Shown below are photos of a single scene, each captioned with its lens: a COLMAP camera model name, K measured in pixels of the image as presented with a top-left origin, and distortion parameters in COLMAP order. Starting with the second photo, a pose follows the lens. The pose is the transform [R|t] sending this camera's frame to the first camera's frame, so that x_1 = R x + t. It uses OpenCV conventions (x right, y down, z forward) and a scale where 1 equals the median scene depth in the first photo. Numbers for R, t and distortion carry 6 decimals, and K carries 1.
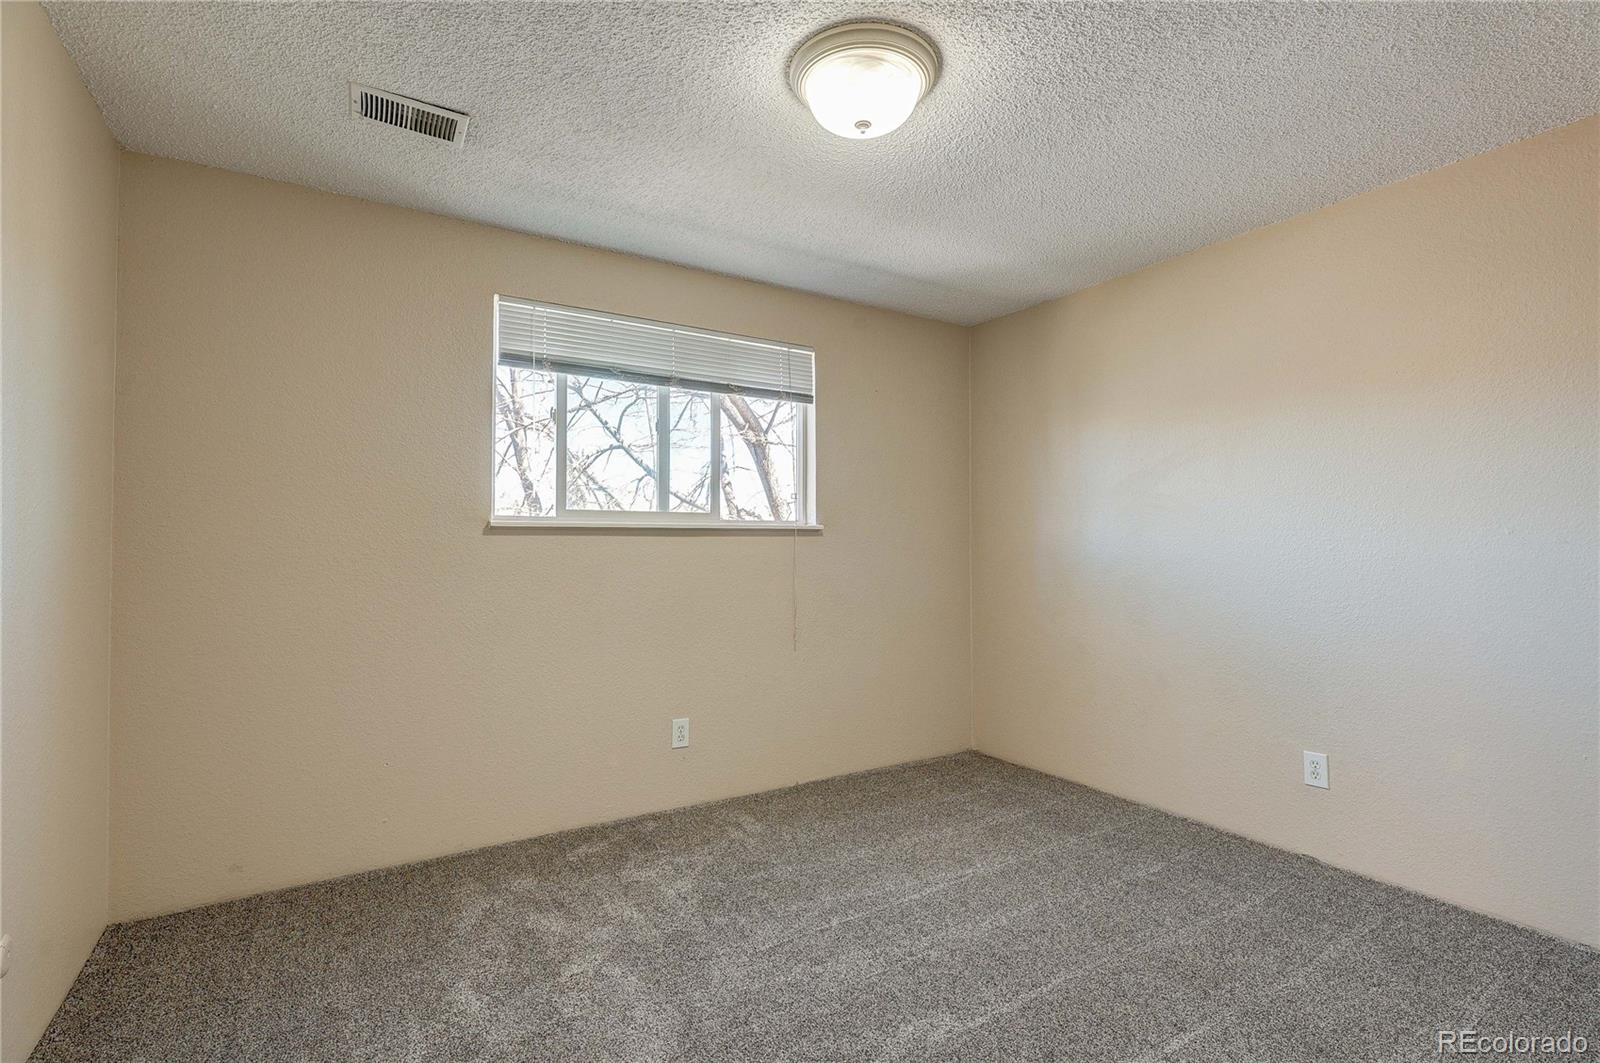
lens RADIAL K [[740.1, 0, 800.0], [0, 740.1, 531.5], [0, 0, 1]] dist [-0.000890, -0.000042]
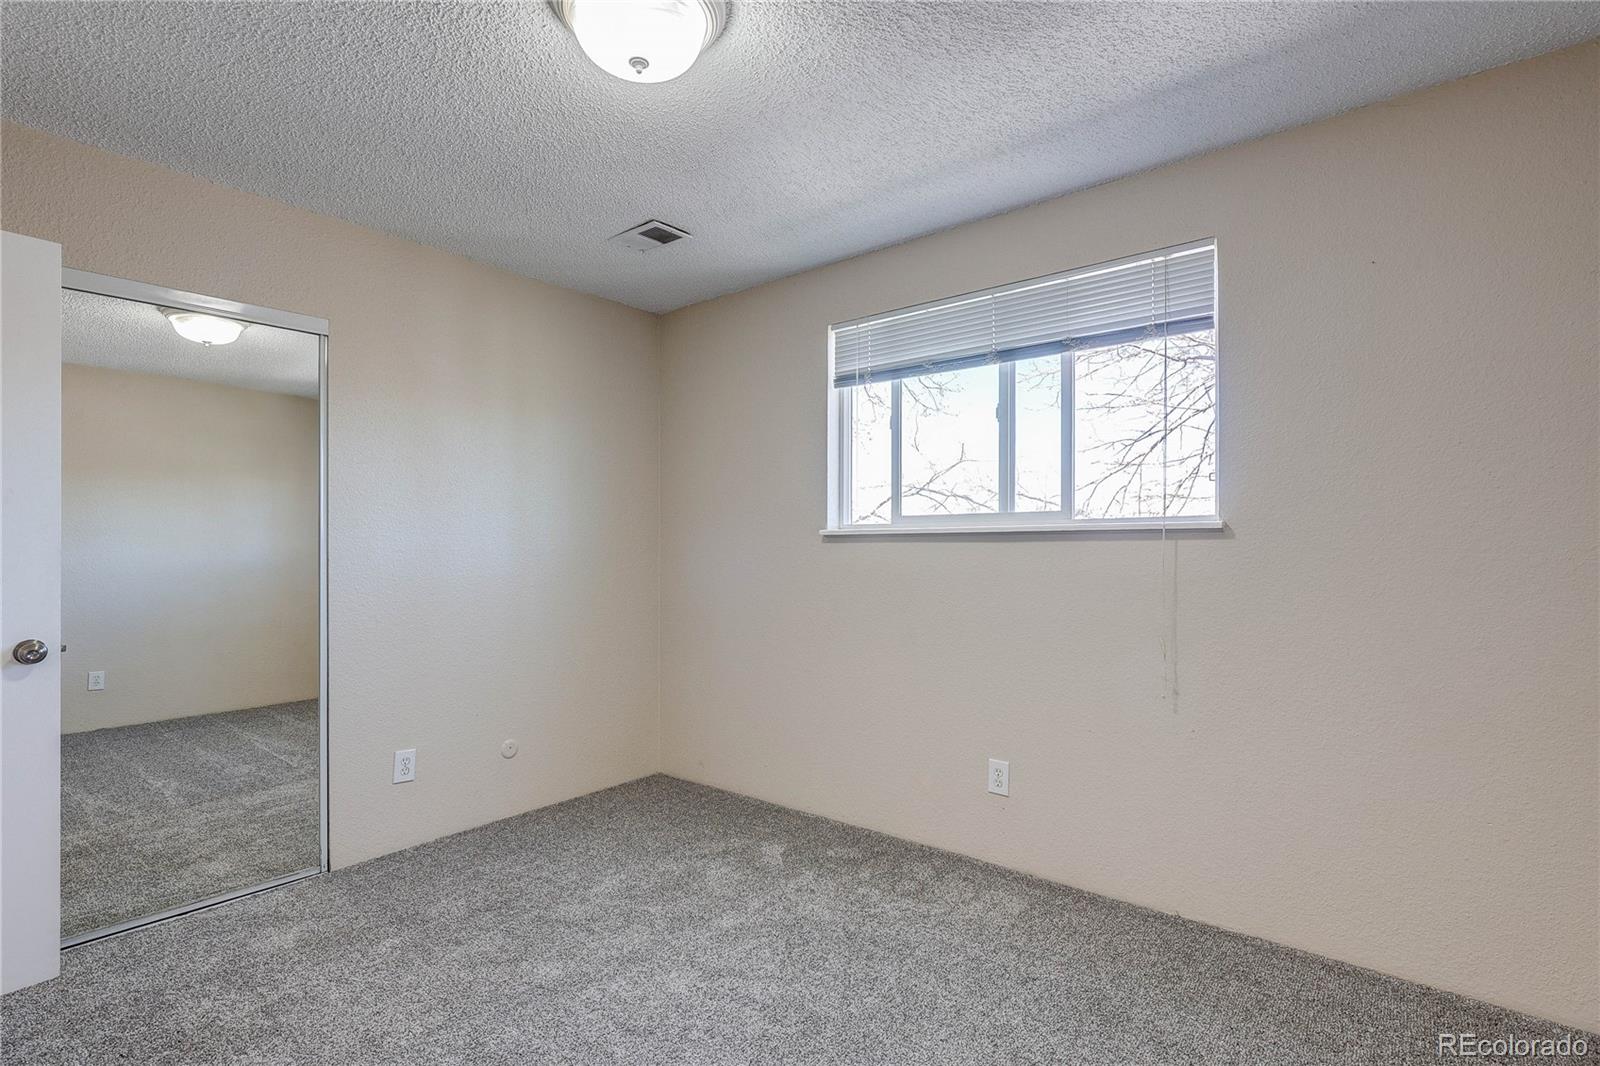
lens RADIAL K [[748.9, 0, 798.4], [0, 748.9, 548.2], [0, 0, 1]] dist [-0.000715, -0.000131]
pose [[0.330613, 0.002619, -0.943763, 0.578856], [0.020613, 0.999738, 0.009995, 0.000567], [0.943541, -0.022758, 0.330472, 0.526884]]
